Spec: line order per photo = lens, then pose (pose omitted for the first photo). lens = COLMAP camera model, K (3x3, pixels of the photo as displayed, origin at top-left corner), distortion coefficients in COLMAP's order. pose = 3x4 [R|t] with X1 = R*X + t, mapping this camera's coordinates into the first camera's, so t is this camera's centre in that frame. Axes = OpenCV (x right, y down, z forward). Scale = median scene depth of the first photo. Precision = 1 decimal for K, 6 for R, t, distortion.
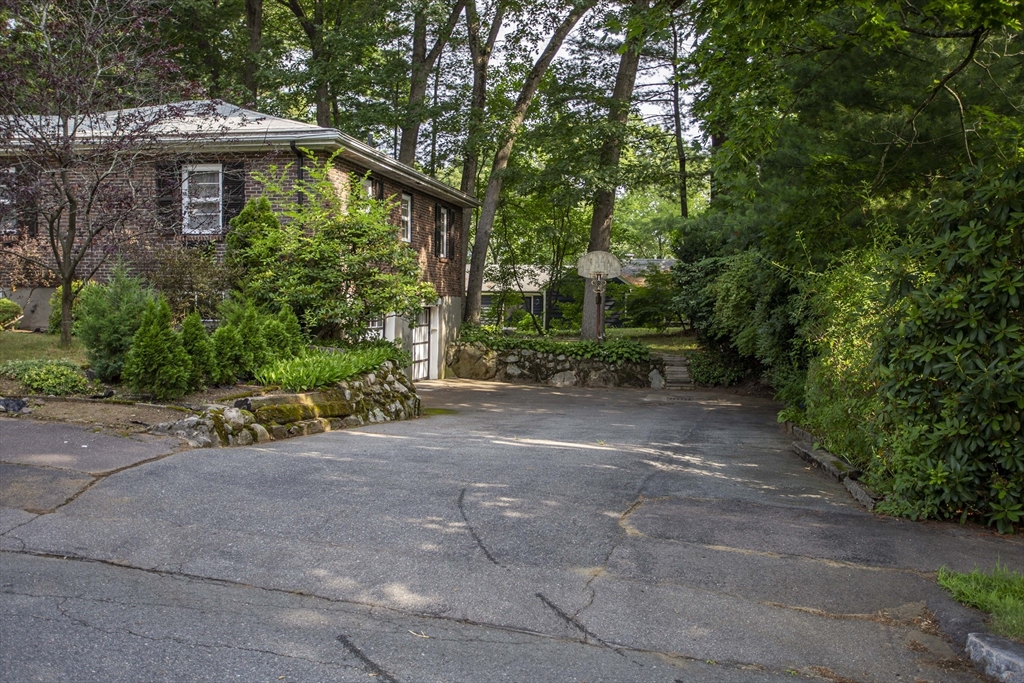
lens RADIAL K [[937.6, 0, 513.9], [0, 937.6, 343.5], [0, 0, 1]] dist [-0.002557, 0.000000]
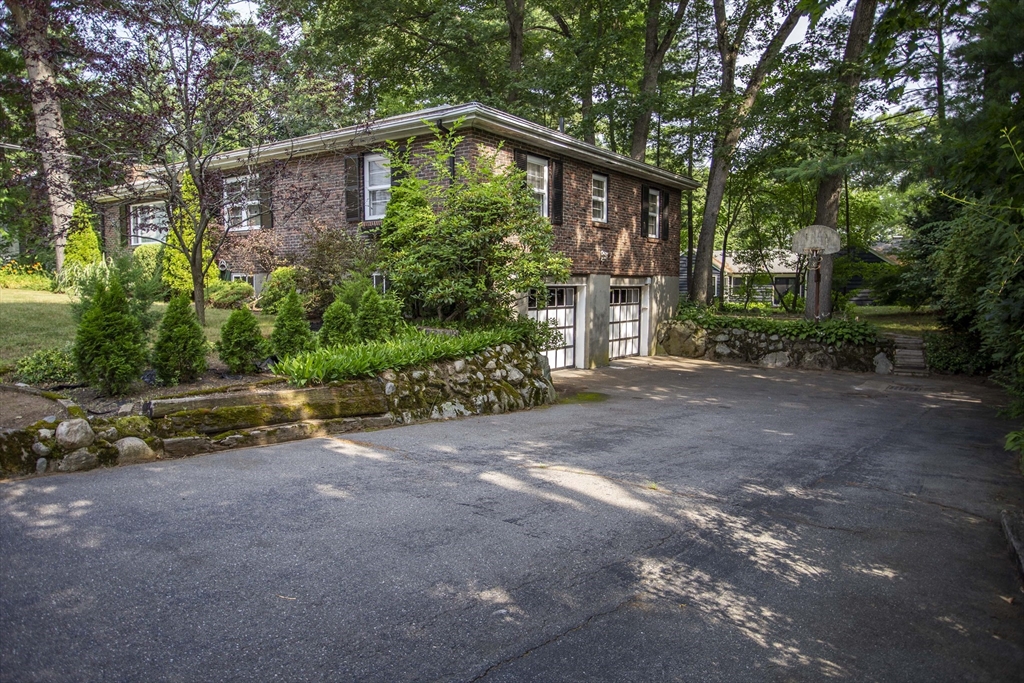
lens RADIAL K [[696.4, 0, 510.8], [0, 696.4, 337.1], [0, 0, 1]] dist [-0.025109, 0.007173]
pose [[0.915452, 0.020113, -0.401925, 0.090137], [-0.007648, 0.999439, 0.032594, -0.006800], [0.402355, -0.026765, 0.915092, 0.234873]]
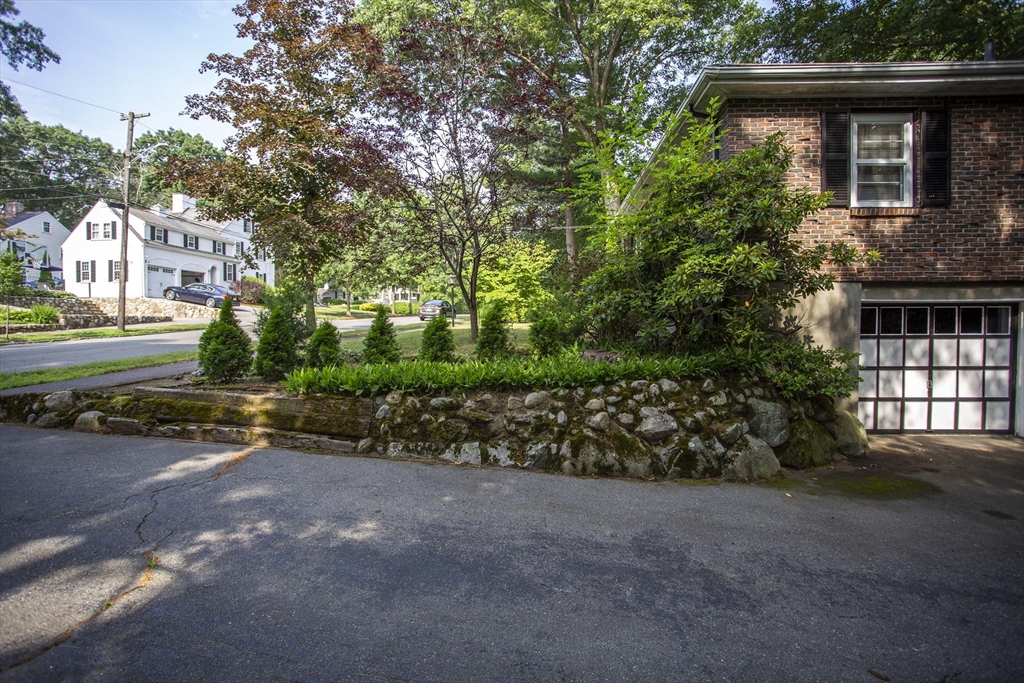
lens RADIAL K [[503.9, 0, 512.5], [0, 503.9, 333.0], [0, 0, 1]] dist [-0.048789, 0.014060]
pose [[0.142304, 0.009988, -0.989773, 0.119346], [-0.036575, 0.999319, 0.004826, -0.006975], [0.989147, 0.035515, 0.142572, 0.527136]]
